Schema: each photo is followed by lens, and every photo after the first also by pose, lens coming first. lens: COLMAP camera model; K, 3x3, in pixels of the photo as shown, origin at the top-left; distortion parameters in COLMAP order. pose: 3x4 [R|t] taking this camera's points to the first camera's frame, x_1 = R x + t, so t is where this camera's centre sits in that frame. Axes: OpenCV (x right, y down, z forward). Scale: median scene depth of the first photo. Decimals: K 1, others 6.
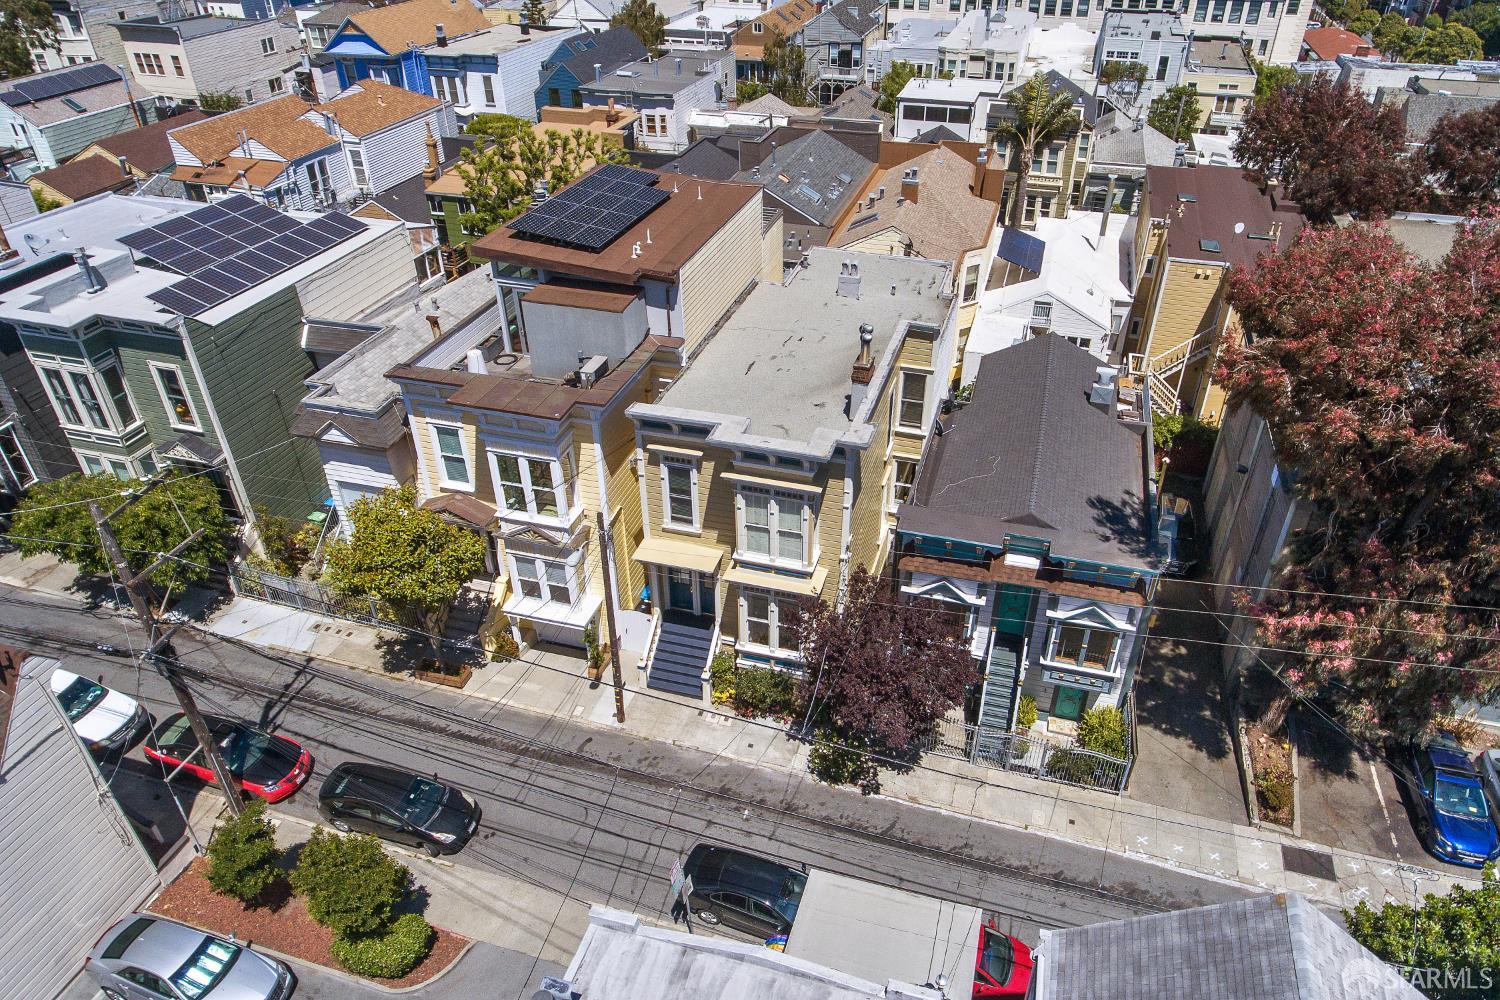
lens RADIAL K [[938.1, 0, 781.9], [0, 938.1, 498.5], [0, 0, 1]] dist [-0.004986, 0.001004]
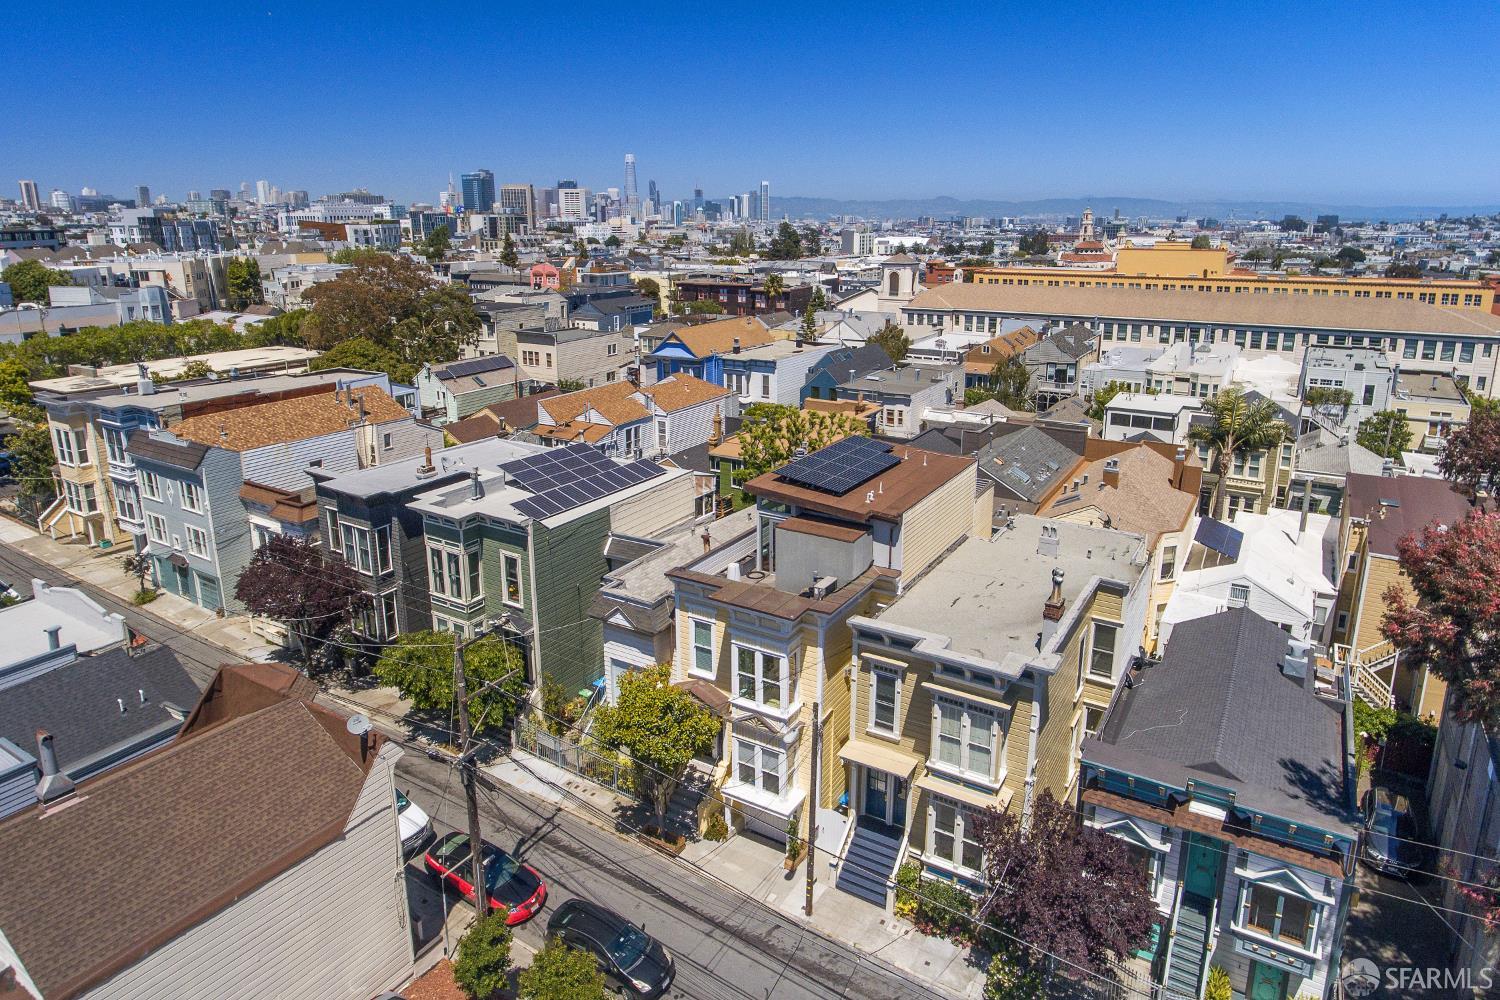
lens RADIAL K [[938.1, 0, 781.9], [0, 938.1, 498.5], [0, 0, 1]] dist [-0.004986, 0.001004]
pose [[0.969956, 0.063043, -0.234971, 0.020724], [-0.134274, 0.944134, -0.300968, 0.107922], [0.202870, 0.323476, 0.924233, -0.148975]]
